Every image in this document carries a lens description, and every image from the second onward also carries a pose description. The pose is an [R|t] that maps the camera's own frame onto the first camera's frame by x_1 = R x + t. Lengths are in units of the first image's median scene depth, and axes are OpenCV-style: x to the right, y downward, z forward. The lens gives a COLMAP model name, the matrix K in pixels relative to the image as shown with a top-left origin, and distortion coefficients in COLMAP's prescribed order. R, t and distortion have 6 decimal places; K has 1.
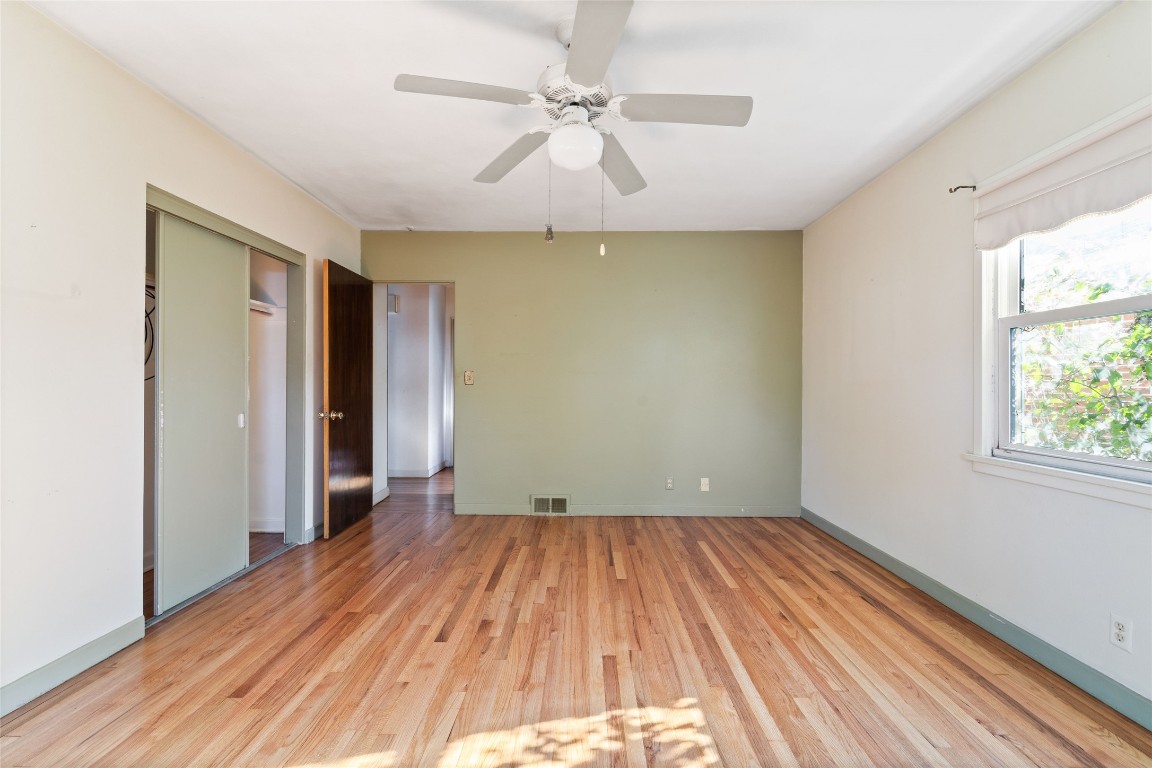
lens RADIAL K [[477.4, 0, 571.8], [0, 477.4, 383.5], [0, 0, 1]] dist [0.000658, -0.001109]
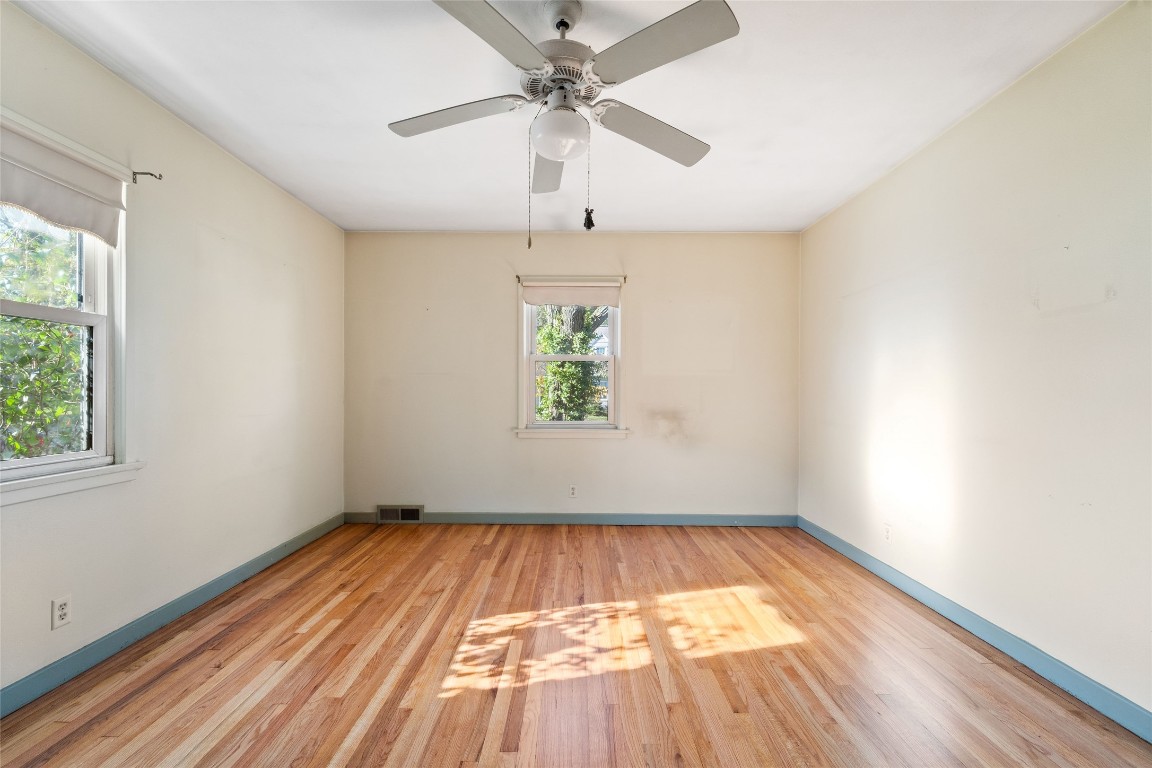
lens RADIAL K [[477.4, 0, 571.8], [0, 477.4, 383.5], [0, 0, 1]] dist [0.000658, -0.001109]
pose [[-0.999845, -0.008351, -0.015518, -0.006934], [-0.008144, 0.999878, -0.013358, -0.000034], [0.015628, -0.013229, -0.999790, 2.190254]]
